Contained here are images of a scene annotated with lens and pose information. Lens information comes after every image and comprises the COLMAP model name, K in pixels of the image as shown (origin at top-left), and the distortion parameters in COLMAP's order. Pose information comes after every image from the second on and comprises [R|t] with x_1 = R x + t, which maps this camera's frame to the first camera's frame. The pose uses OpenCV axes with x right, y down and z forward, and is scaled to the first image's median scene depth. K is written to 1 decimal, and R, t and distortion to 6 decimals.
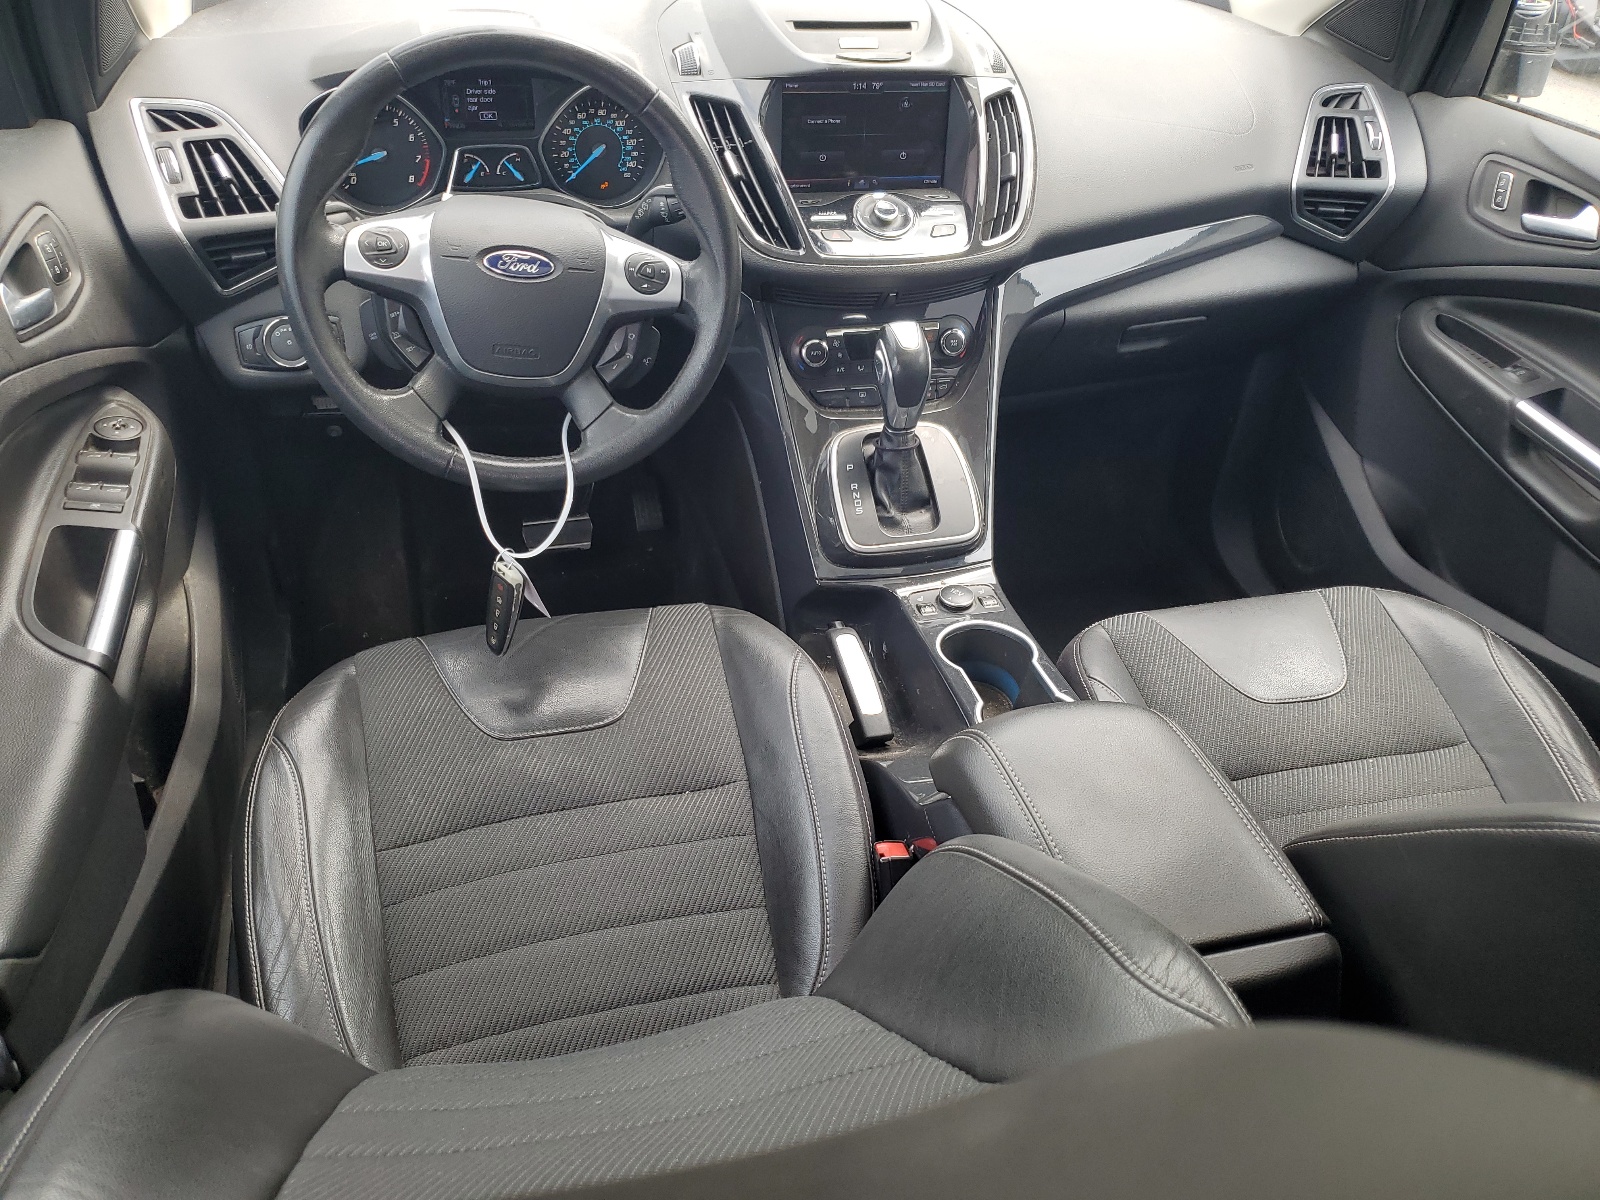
lens RADIAL K [[1231.8, 0, 806.2], [0, 1231.8, 590.3], [0, 0, 1]] dist [-0.032782, -0.000706]
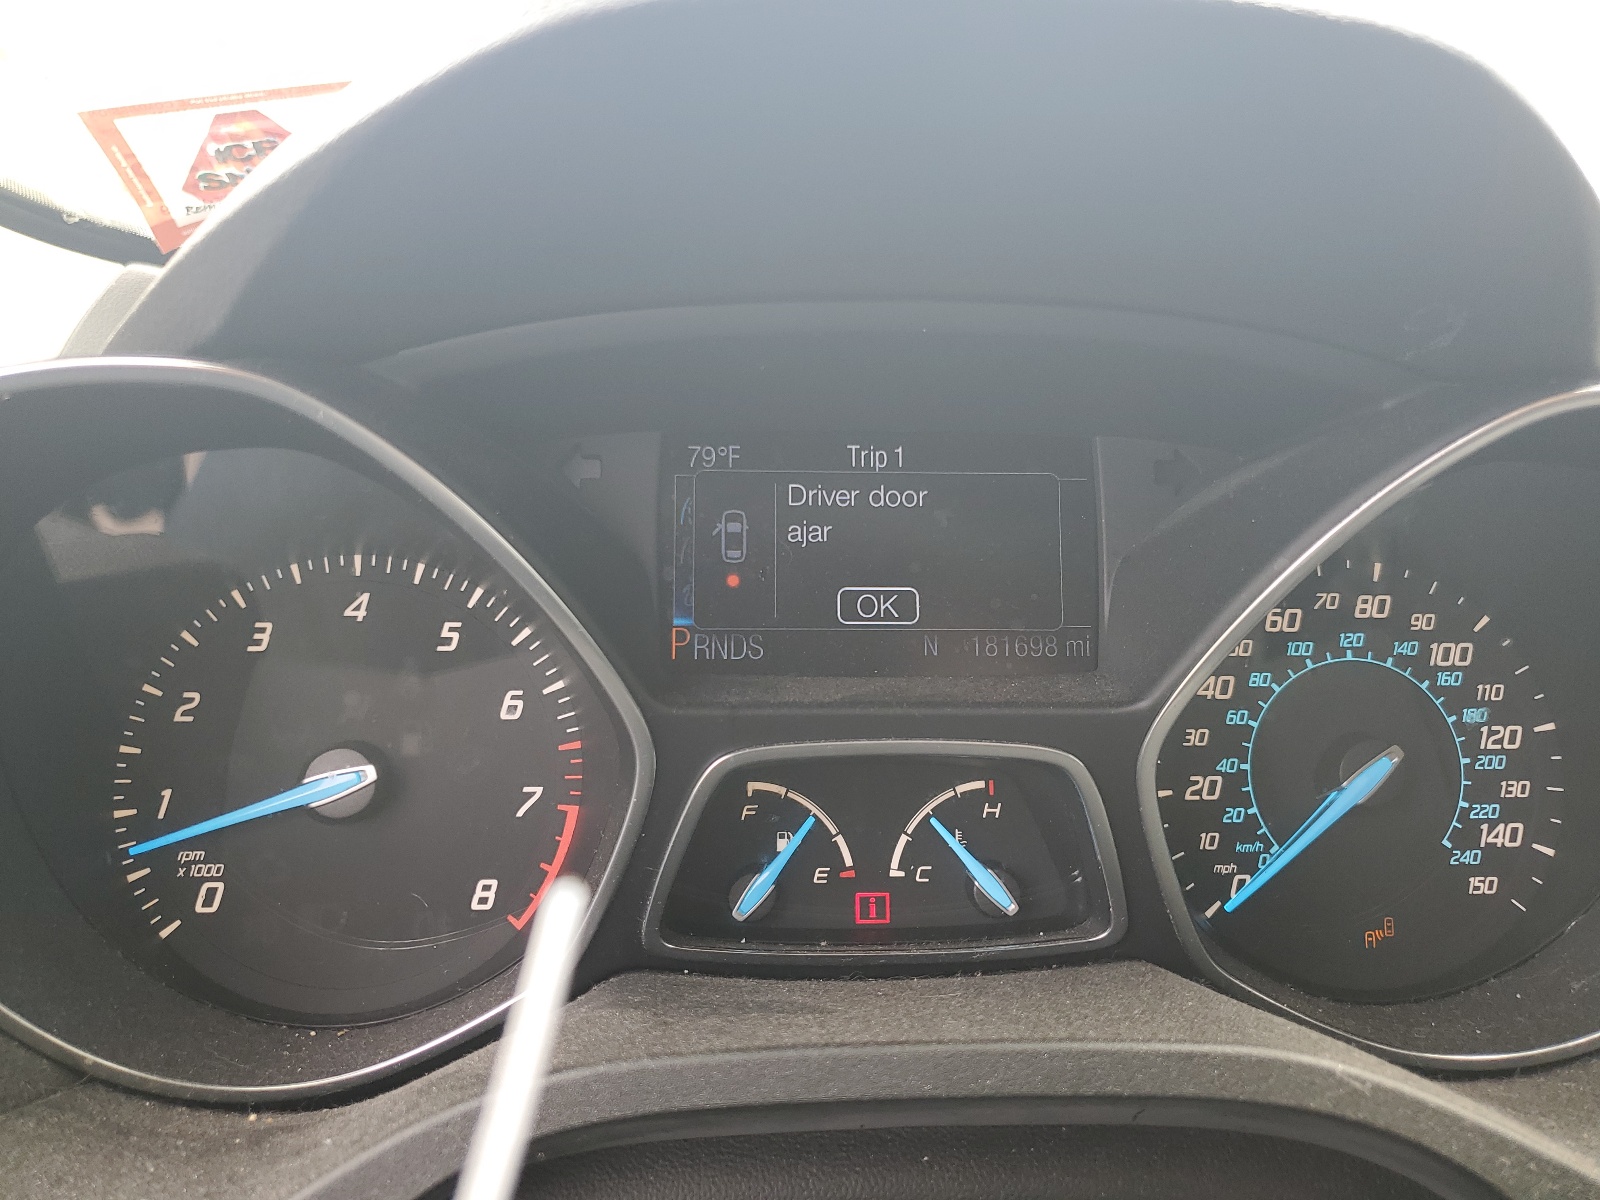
lens RADIAL K [[1231.8, 0, 797.6], [0, 1231.8, 599.2], [0, 0, 1]] dist [-0.032782, -0.000706]
pose [[0.981847, -0.009970, -0.189412, -0.226324], [-0.073337, 0.900999, -0.427578, -0.290231], [0.174923, 0.433707, 0.883912, 0.787550]]
